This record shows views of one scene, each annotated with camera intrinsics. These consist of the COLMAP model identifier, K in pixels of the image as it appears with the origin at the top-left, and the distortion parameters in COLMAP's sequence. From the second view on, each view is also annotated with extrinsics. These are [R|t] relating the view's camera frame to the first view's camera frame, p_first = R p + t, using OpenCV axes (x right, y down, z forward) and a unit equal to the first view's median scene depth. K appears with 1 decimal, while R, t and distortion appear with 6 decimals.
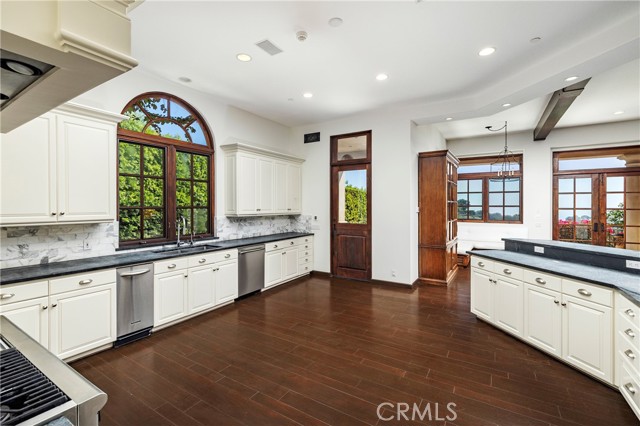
lens RADIAL K [[278.9, 0, 324.3], [0, 278.9, 207.7], [0, 0, 1]] dist [0.002647, -0.000153]
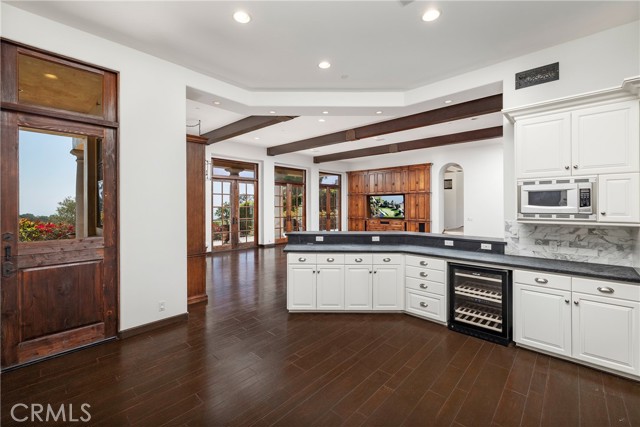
lens RADIAL K [[278.9, 0, 318.9], [0, 278.9, 207.1], [0, 0, 1]] dist [0.002647, -0.000153]
pose [[0.206117, -0.005081, 0.978514, -0.215230], [0.003321, 0.999984, 0.004493, 0.000677], [-0.978522, 0.002324, 0.206131, 0.344123]]
